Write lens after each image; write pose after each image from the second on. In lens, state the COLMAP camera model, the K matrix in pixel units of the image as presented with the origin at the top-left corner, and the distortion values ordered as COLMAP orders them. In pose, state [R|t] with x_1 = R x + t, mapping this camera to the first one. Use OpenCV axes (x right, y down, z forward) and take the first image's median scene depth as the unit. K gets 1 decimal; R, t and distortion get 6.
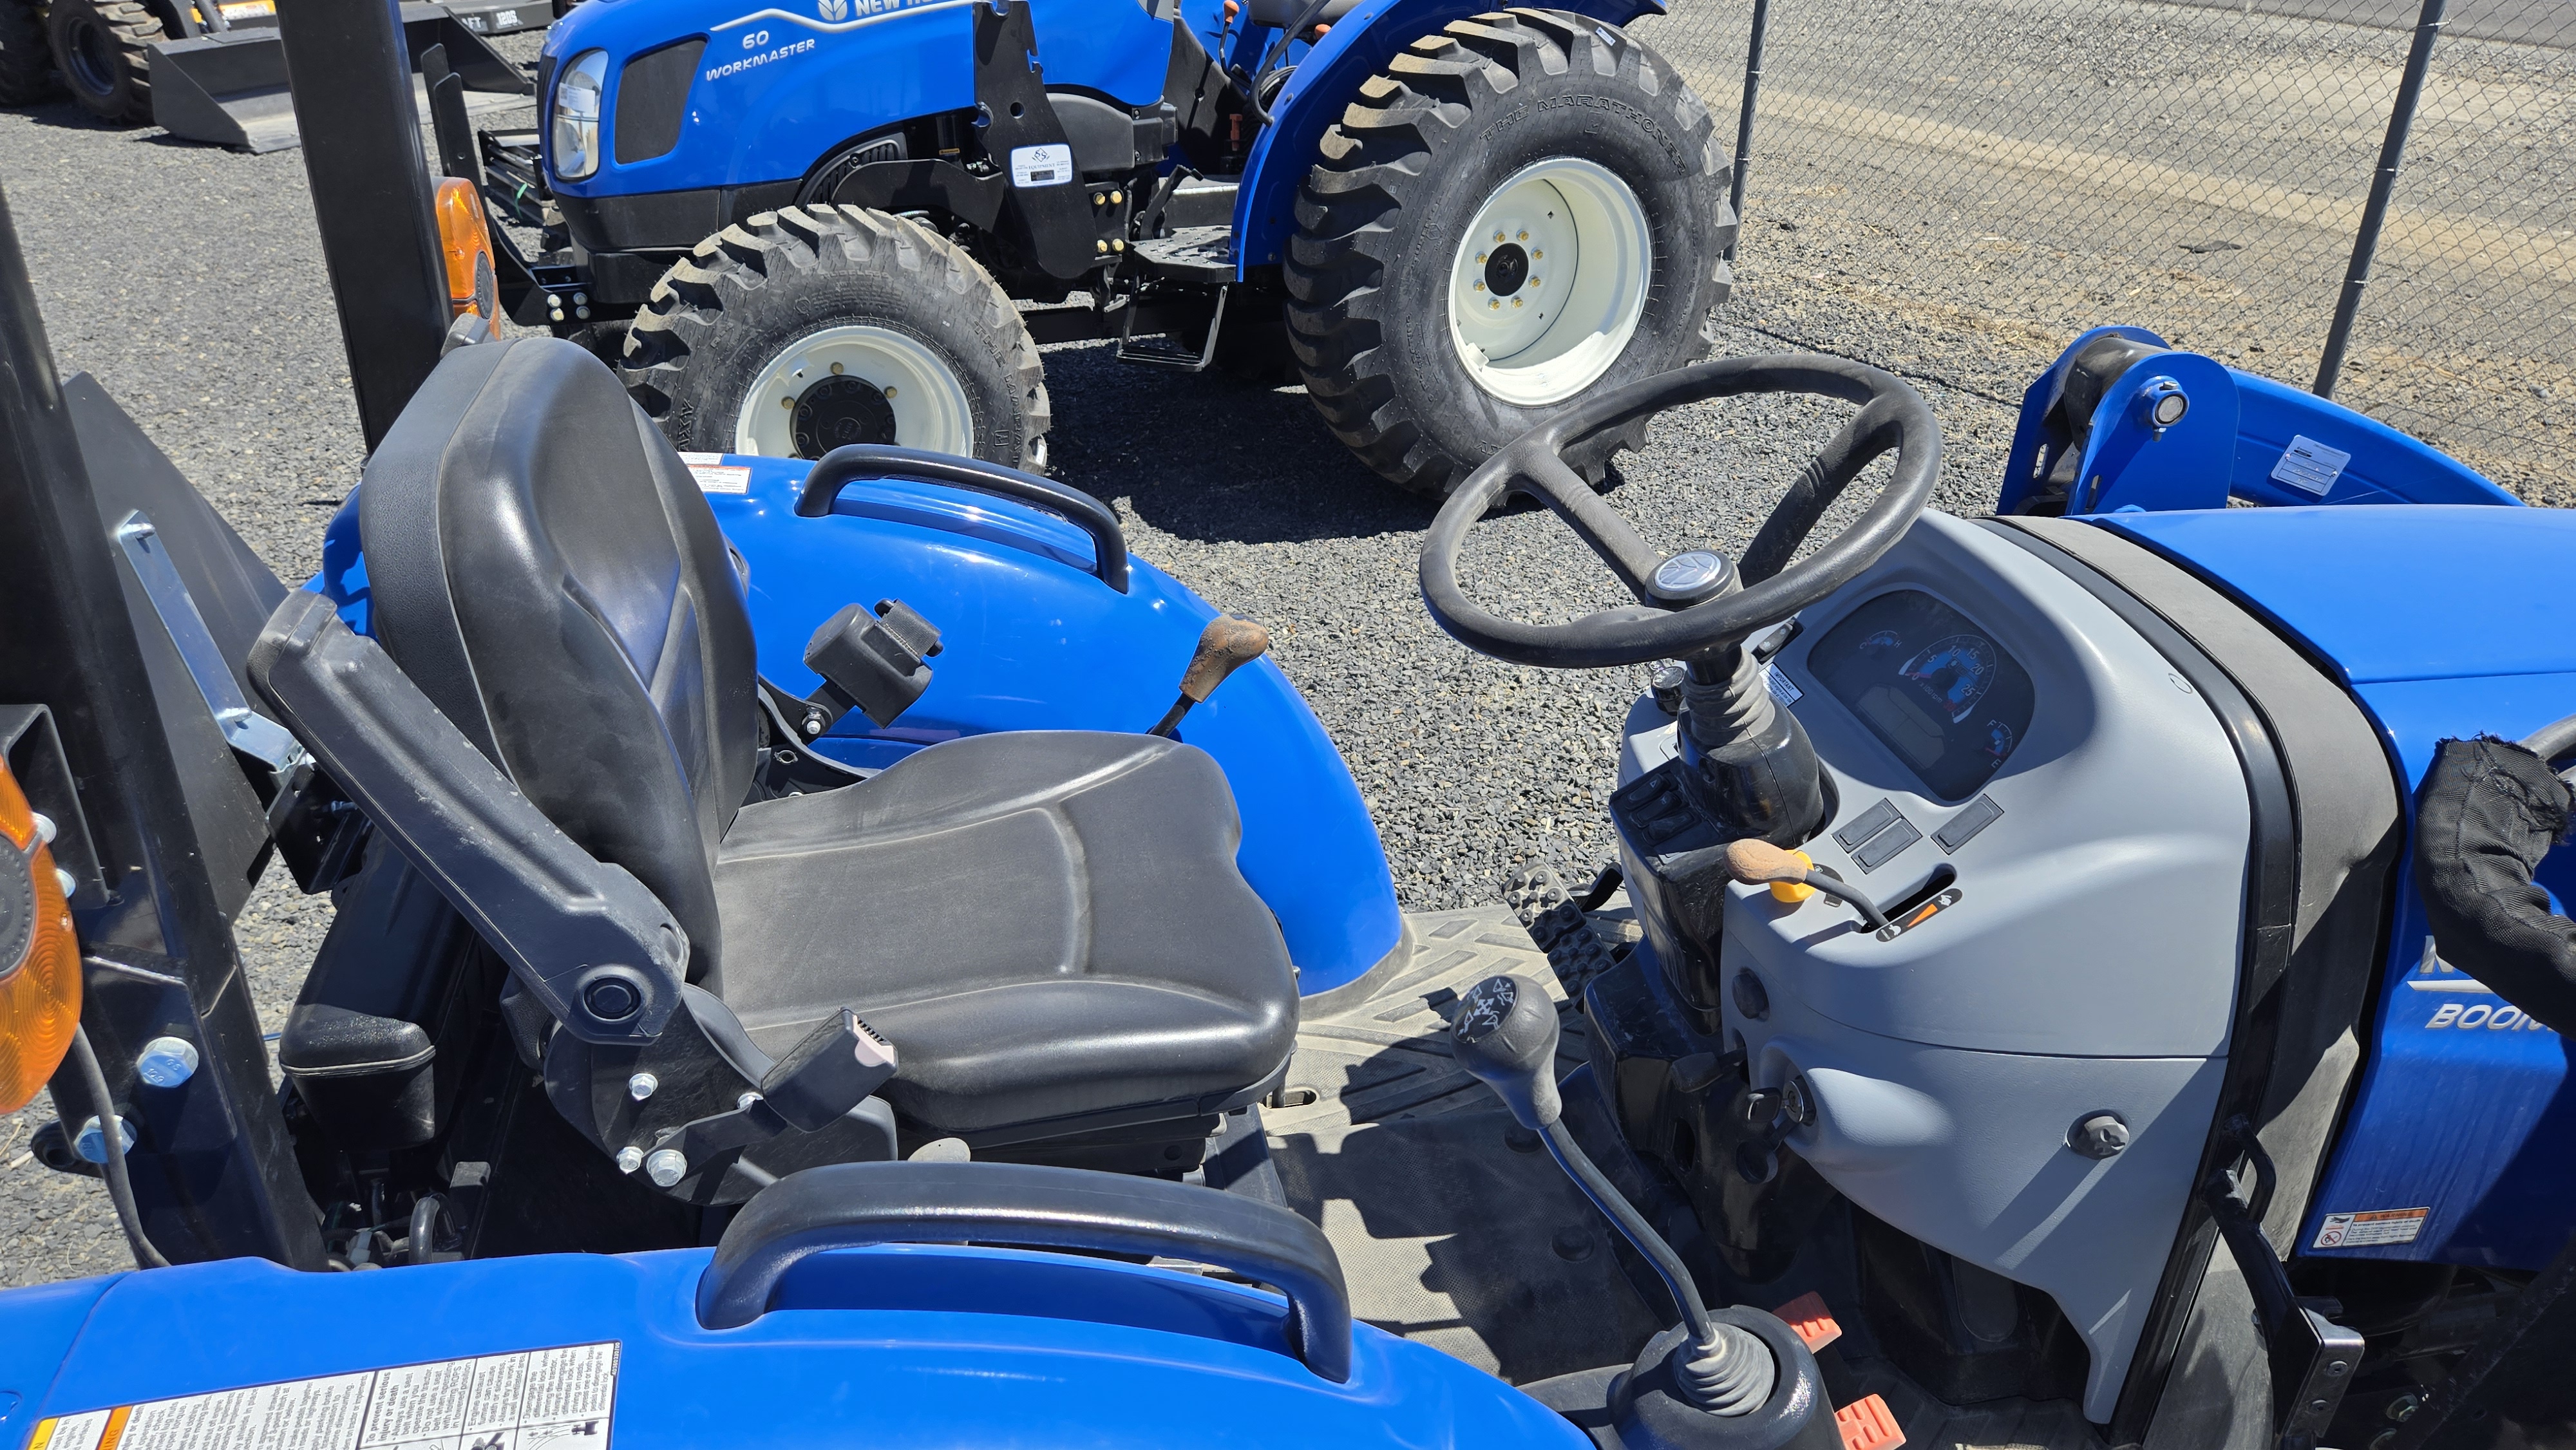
lens RADIAL K [[1744.0, 0, 1288.0], [0, 1744.0, 725.0], [0, 0, 1]] dist [0.078826, -0.072569]
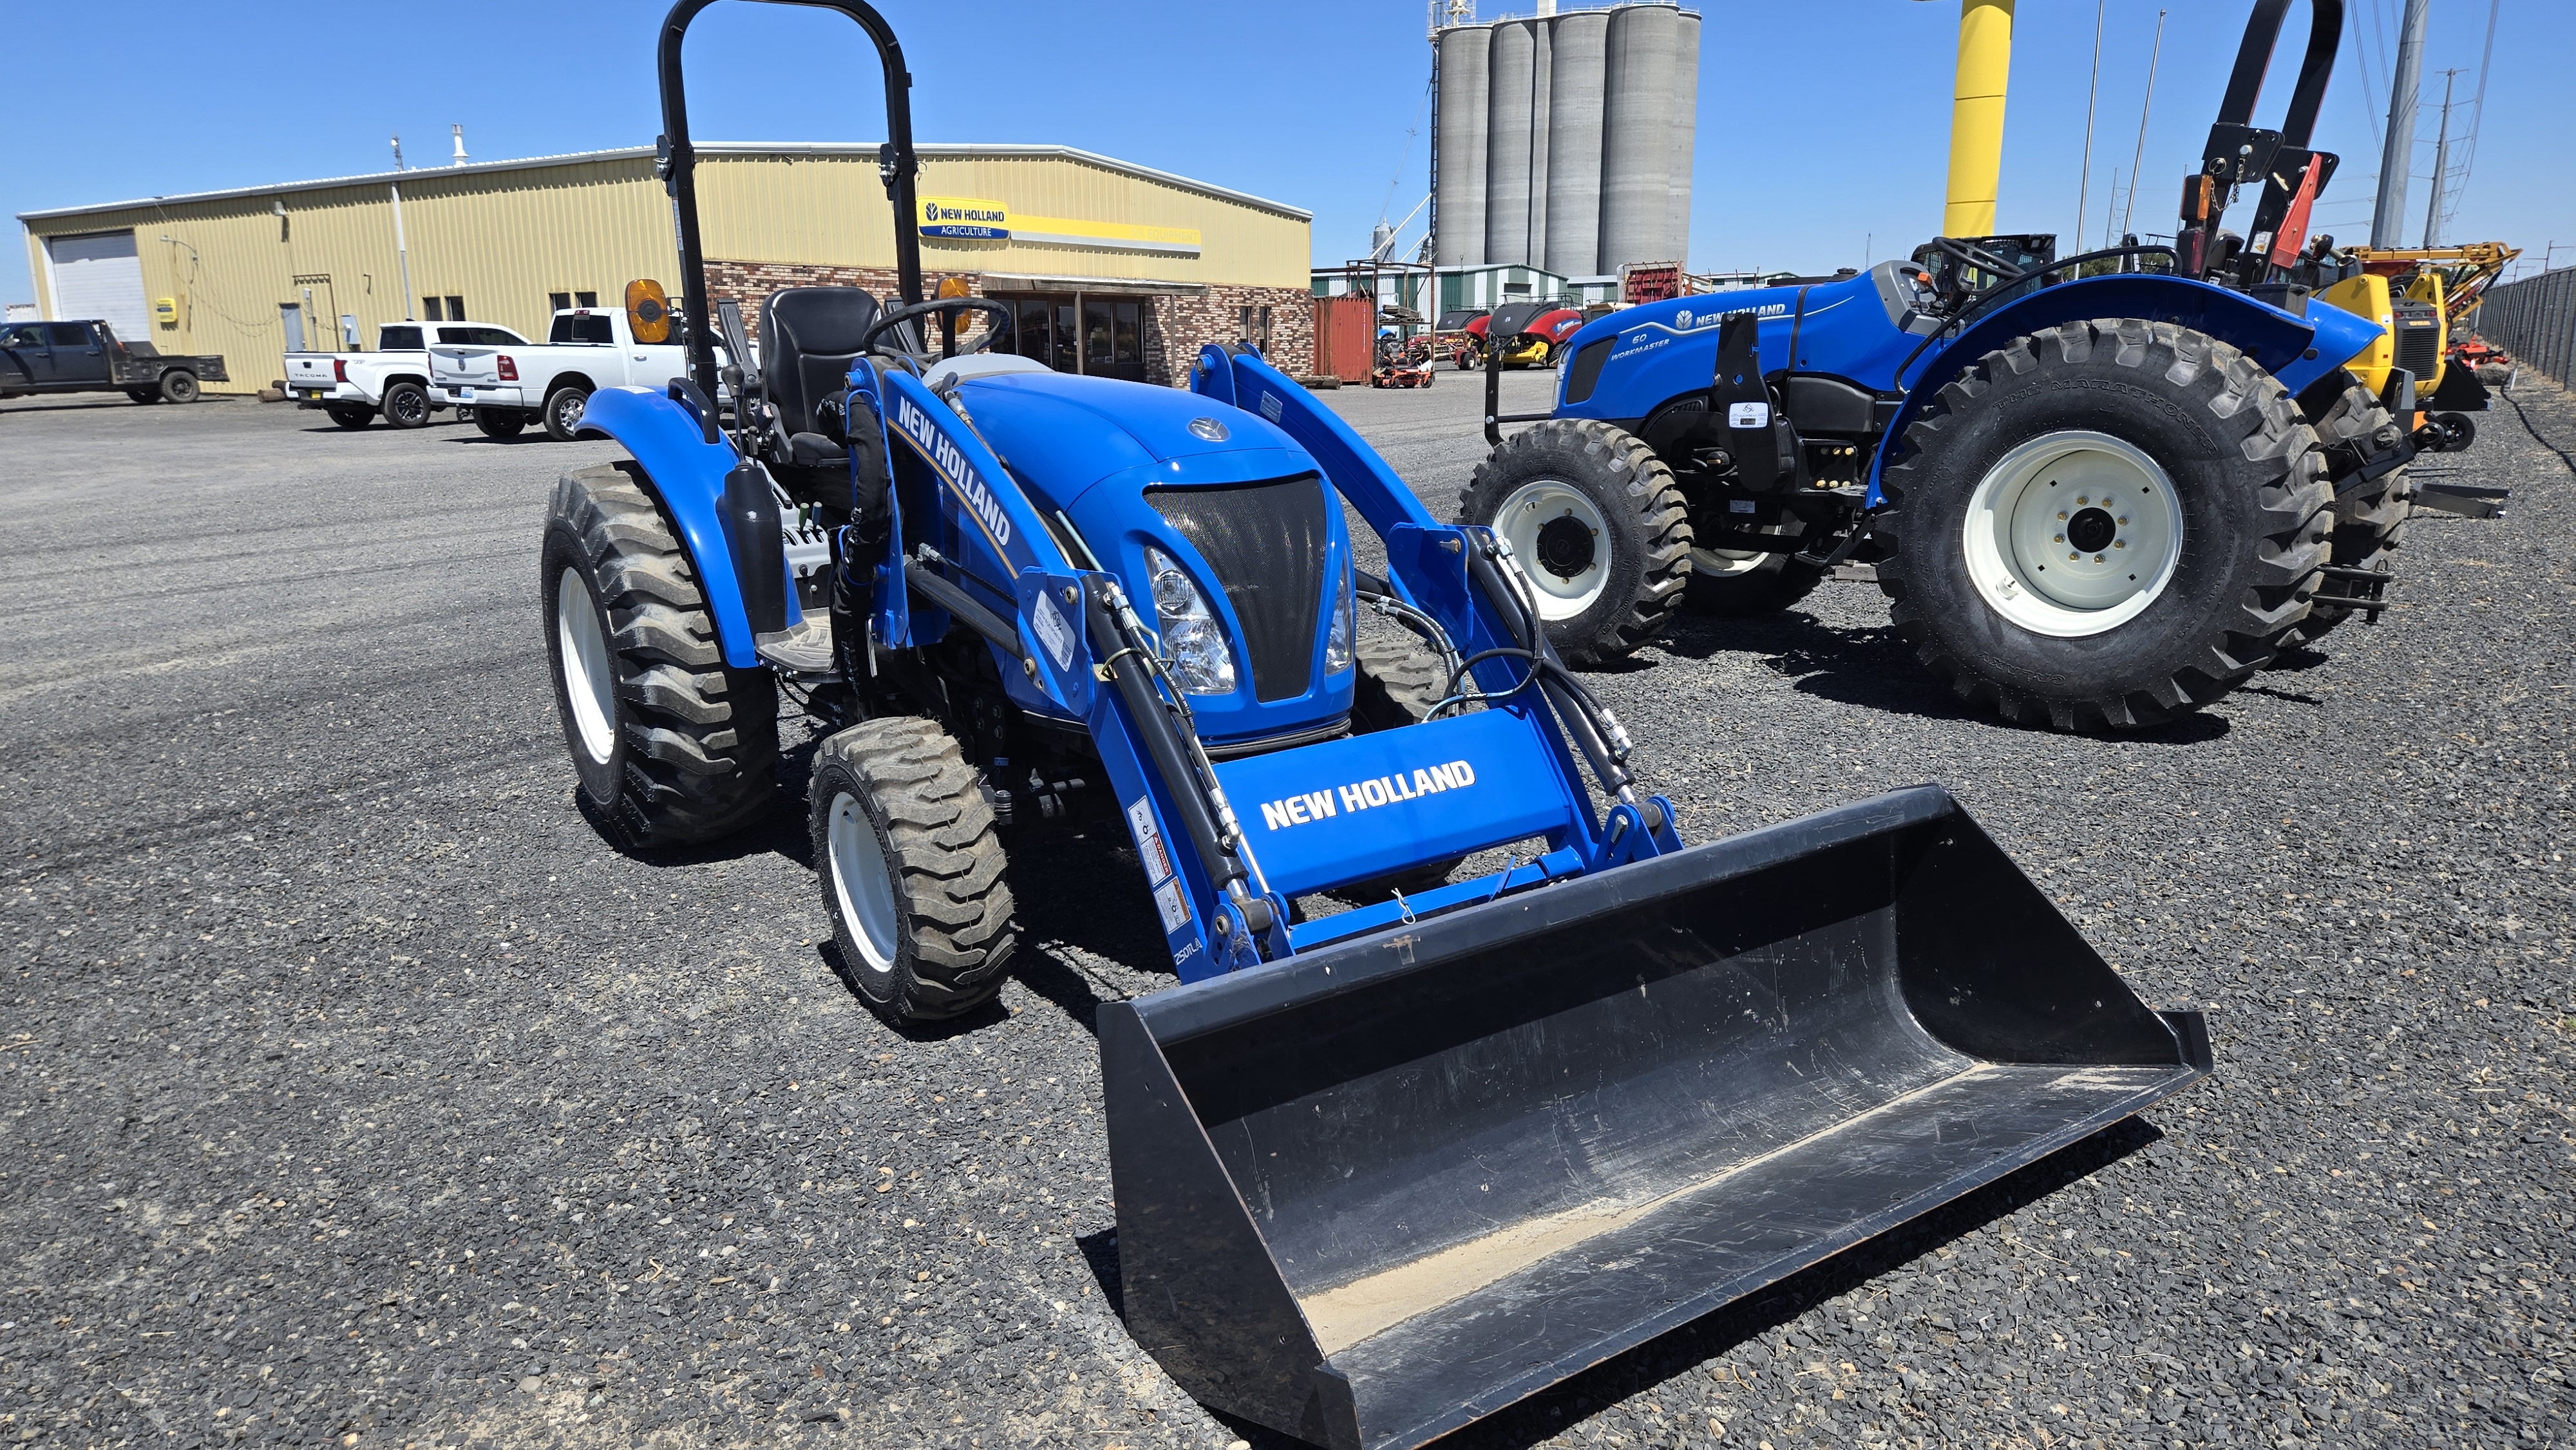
lens RADIAL K [[1744.0, 0, 1288.0], [0, 1744.0, 725.0], [0, 0, 1]] dist [0.078826, -0.072569]
pose [[0.389565, 0.187153, -0.901783, 1.084085], [-0.411254, 0.911448, 0.011499, 0.068559], [0.824081, 0.366382, 0.432036, 0.113998]]
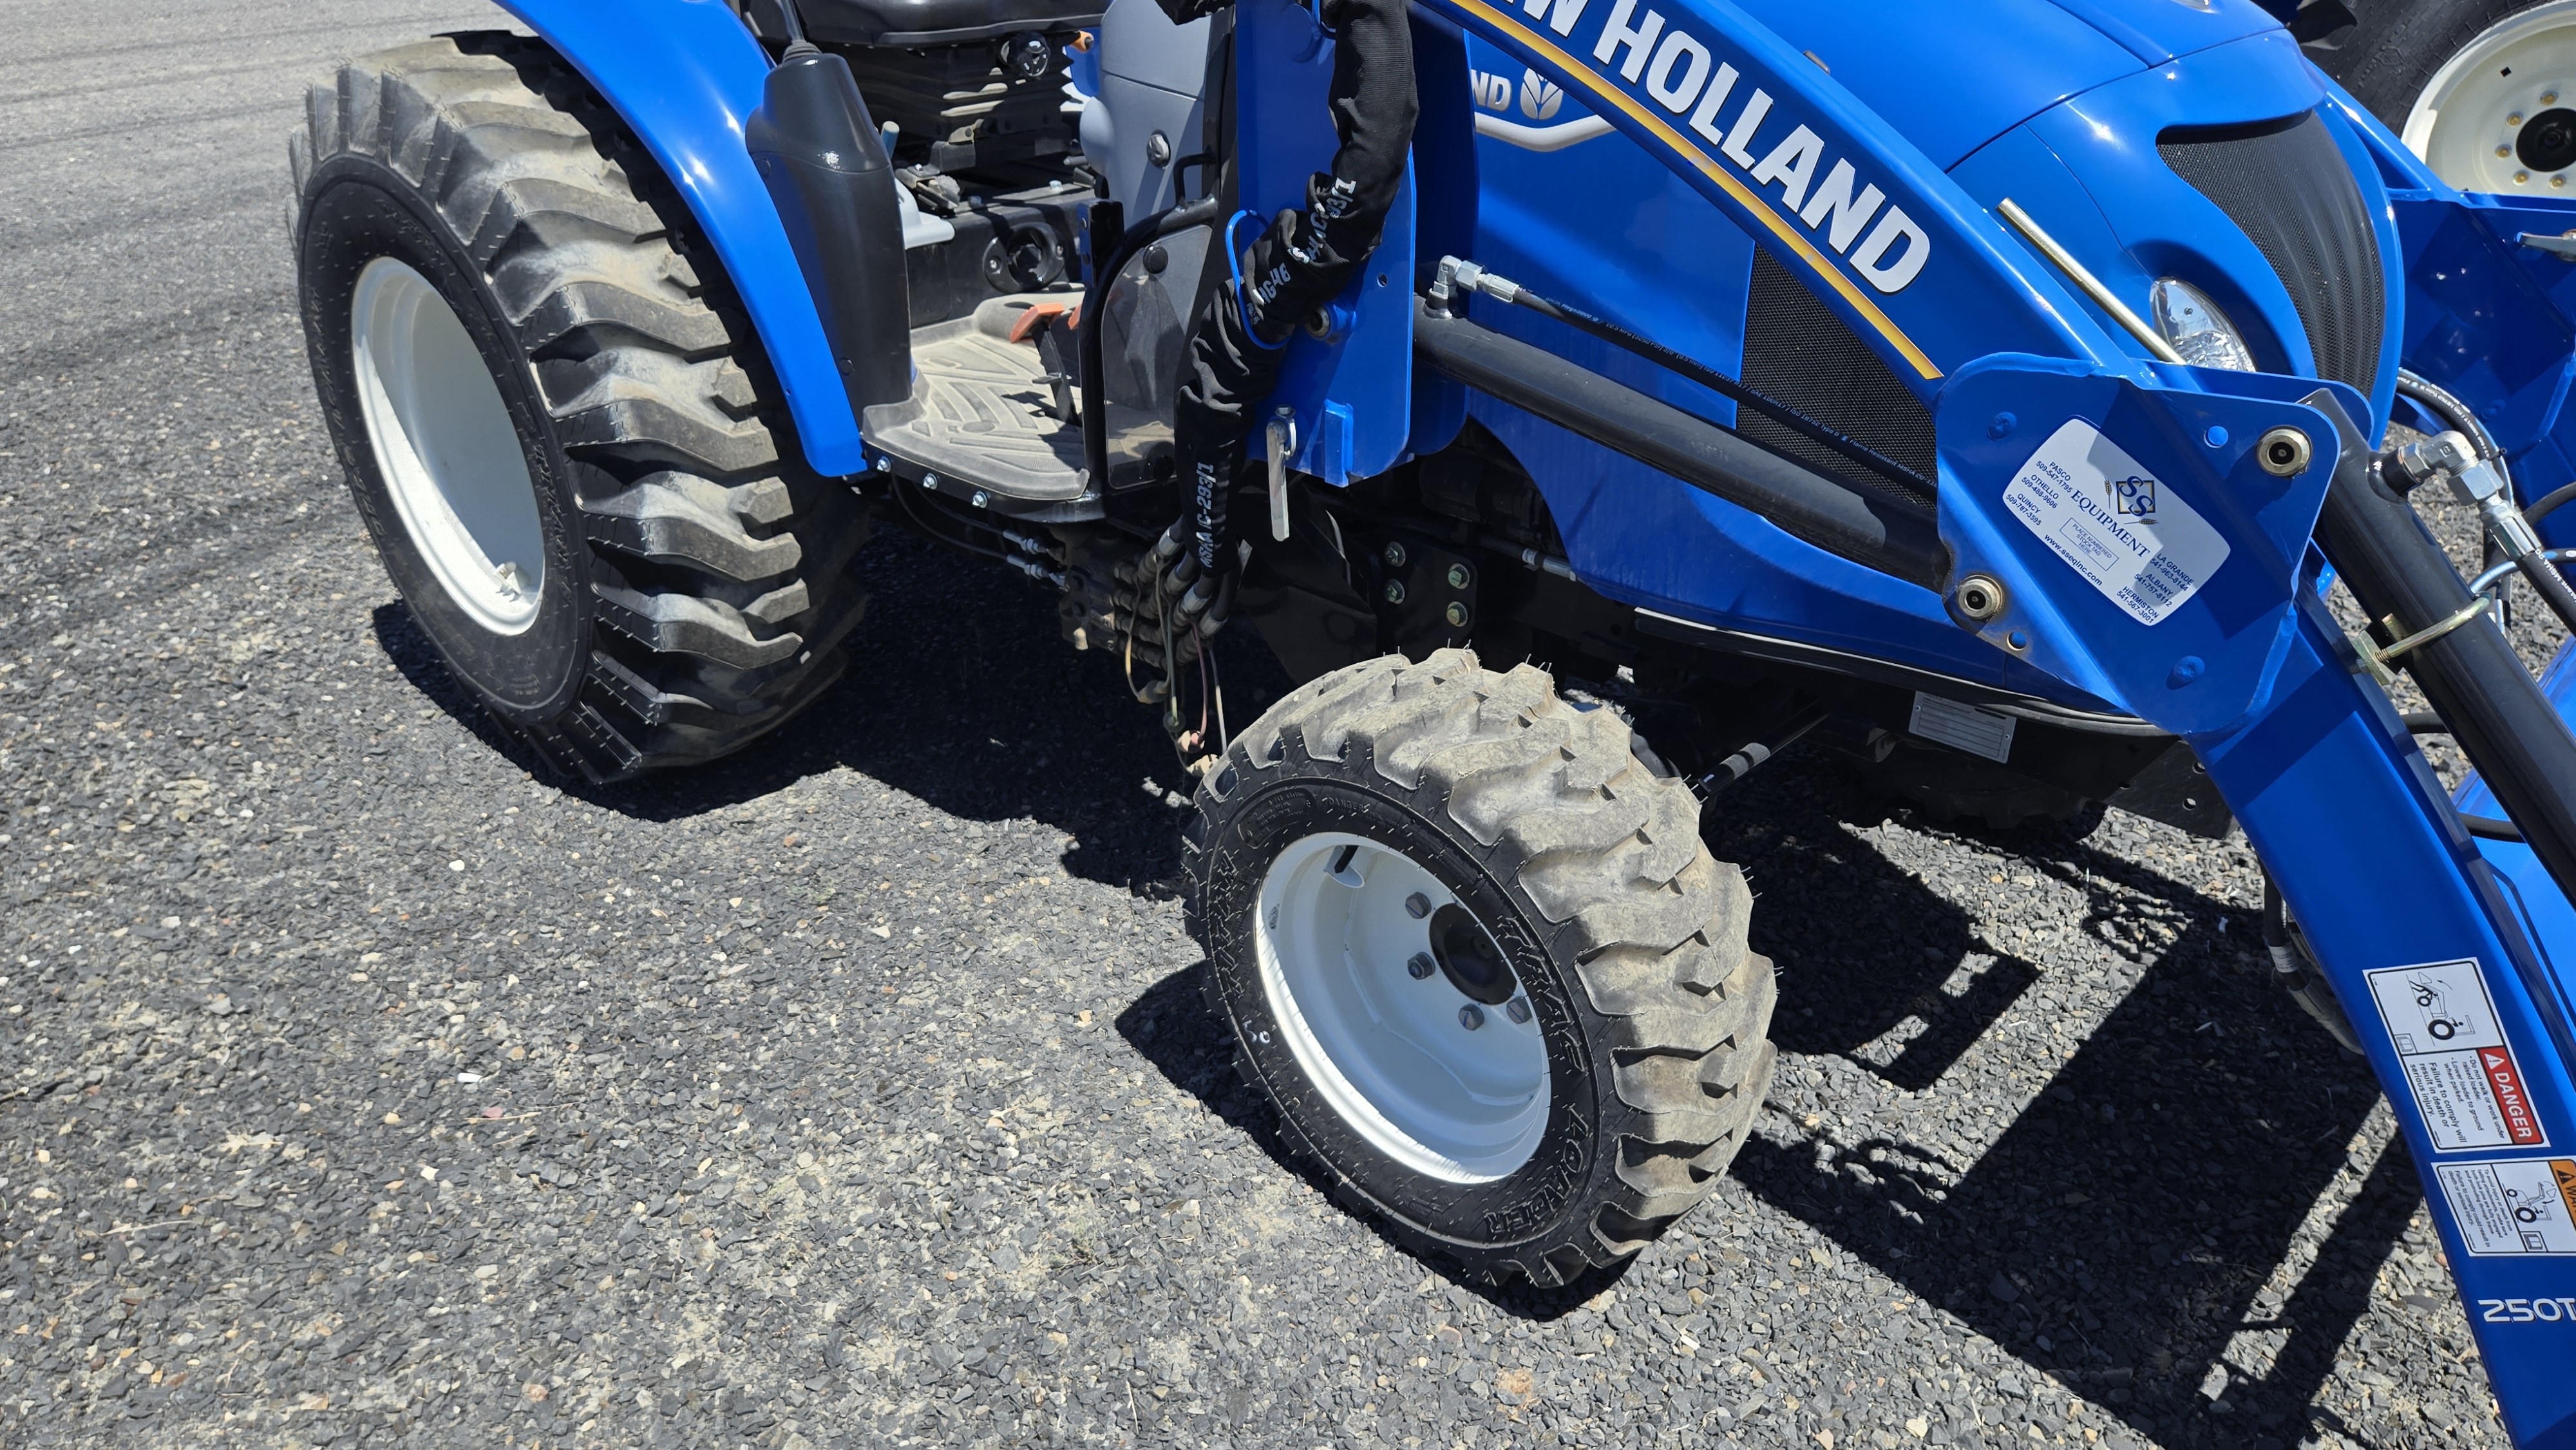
lens RADIAL K [[1744.0, 0, 1288.0], [0, 1744.0, 725.0], [0, 0, 1]] dist [0.078826, -0.072569]
pose [[0.584940, 0.355135, -0.729195, 0.539126], [-0.381371, 0.913888, 0.139159, 0.122736], [0.715822, 0.196694, 0.670007, 0.044188]]
